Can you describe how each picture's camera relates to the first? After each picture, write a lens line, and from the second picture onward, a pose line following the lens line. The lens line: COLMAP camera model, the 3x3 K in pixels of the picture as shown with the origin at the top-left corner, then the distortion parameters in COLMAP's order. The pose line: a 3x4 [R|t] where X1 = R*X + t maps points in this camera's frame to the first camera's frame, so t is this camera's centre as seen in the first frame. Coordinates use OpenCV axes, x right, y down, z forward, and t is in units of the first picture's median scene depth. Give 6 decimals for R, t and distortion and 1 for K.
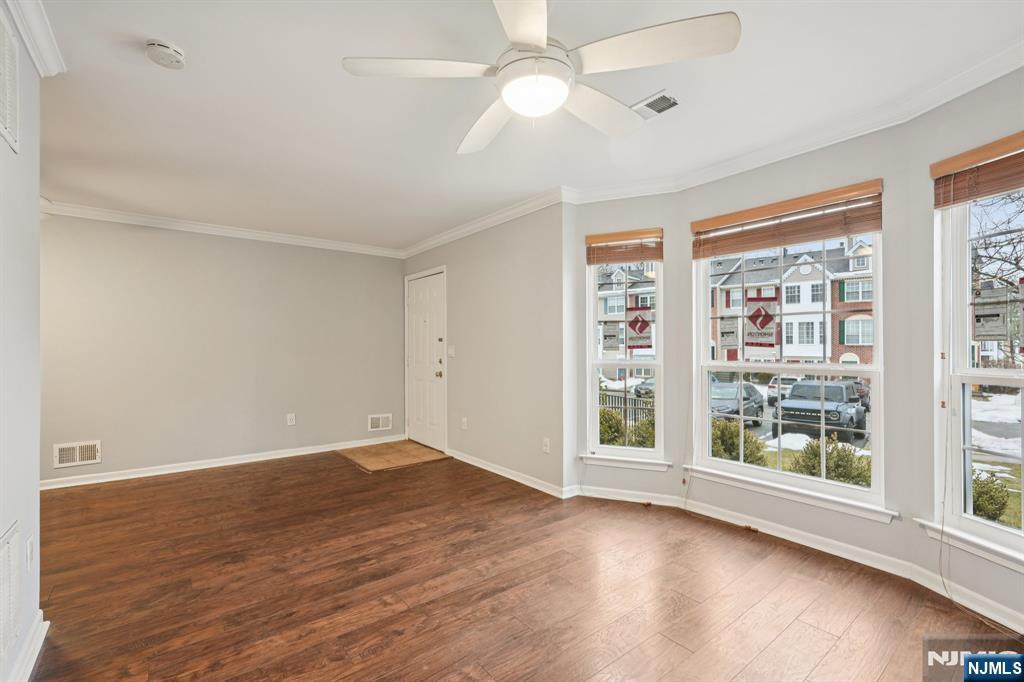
lens RADIAL K [[452.9, 0, 508.1], [0, 452.9, 340.7], [0, 0, 1]] dist [-0.016713, 0.009196]
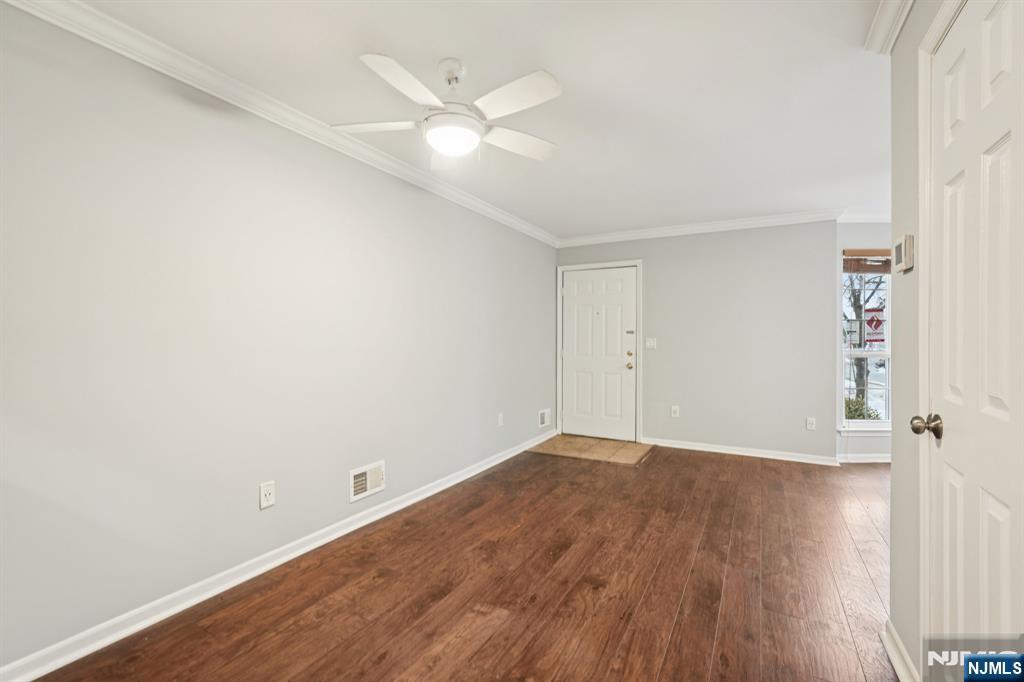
lens RADIAL K [[452.9, 0, 506.6], [0, 452.9, 336.0], [0, 0, 1]] dist [-0.016713, 0.009196]
pose [[0.919938, 0.005780, 0.392021, -1.345014], [-0.010163, 0.999907, 0.009107, -0.000529], [-0.391932, -0.012362, 0.919911, 0.281322]]
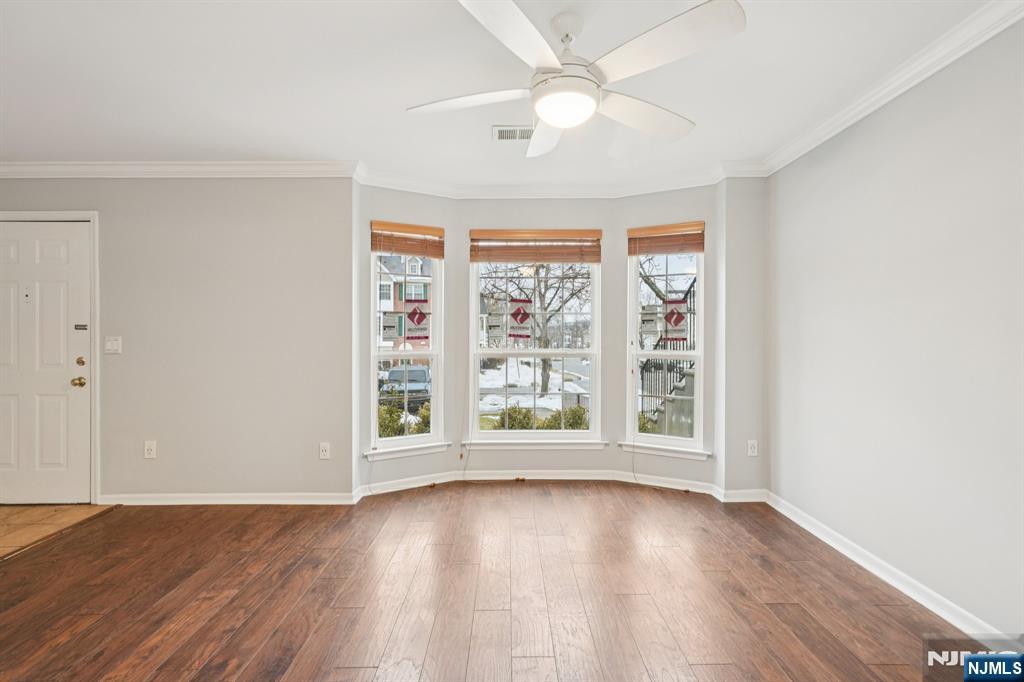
lens RADIAL K [[452.9, 0, 515.5], [0, 452.9, 336.4], [0, 0, 1]] dist [-0.016713, 0.009196]
pose [[0.601036, 0.001024, 0.799221, -0.472015], [-0.009582, 0.999937, 0.005924, 0.001867], [-0.799164, -0.011219, 0.601008, 0.224917]]
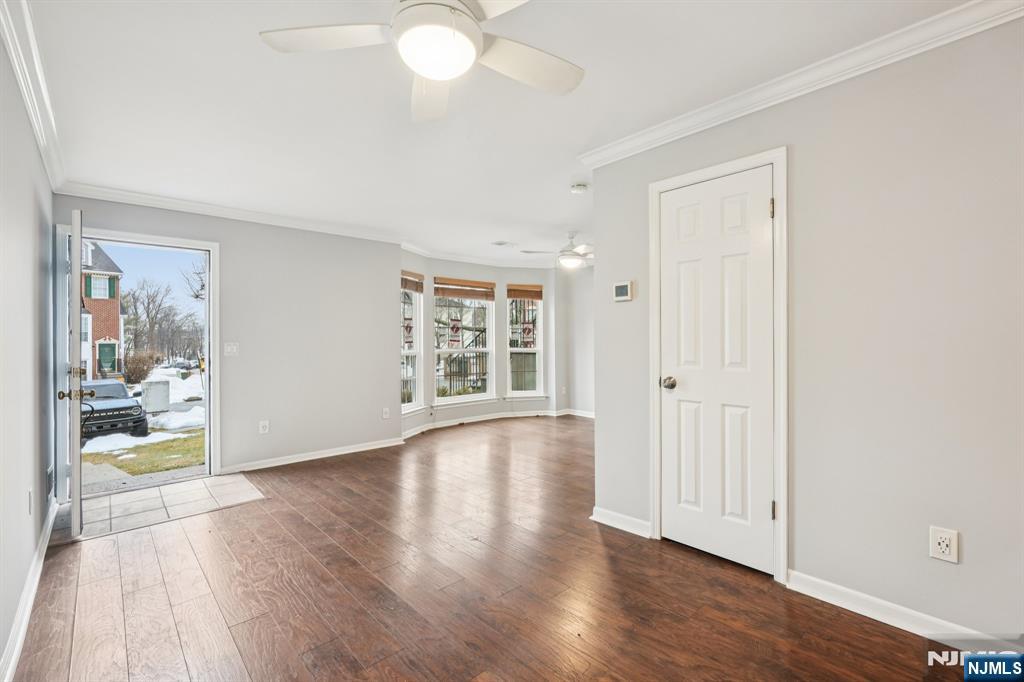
lens RADIAL K [[452.9, 0, 515.6], [0, 452.9, 337.2], [0, 0, 1]] dist [-0.016713, 0.009196]
pose [[-0.095898, 0.008629, 0.995354, -1.624603], [-0.004660, 0.999948, -0.009118, 0.009810], [-0.995380, -0.005513, -0.095852, 0.893566]]
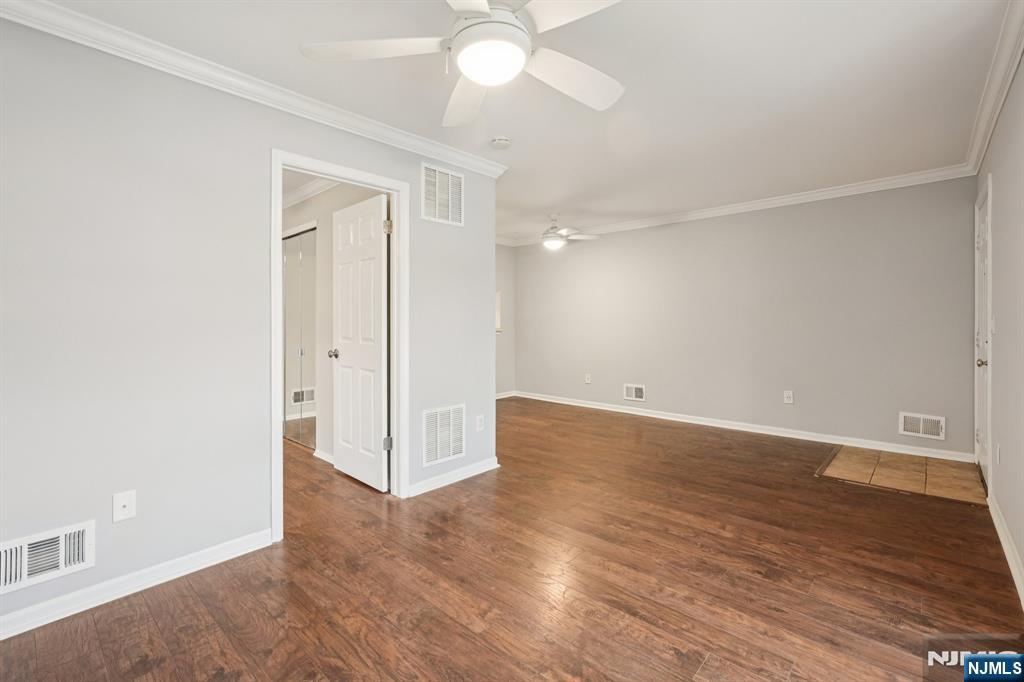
lens RADIAL K [[452.9, 0, 510.9], [0, 452.9, 318.0], [0, 0, 1]] dist [-0.016713, 0.009196]
pose [[0.171198, -0.003070, -0.985232, 0.548421], [0.015388, 0.999881, -0.000441, 0.004355], [0.985117, -0.015086, 0.171225, 0.461762]]
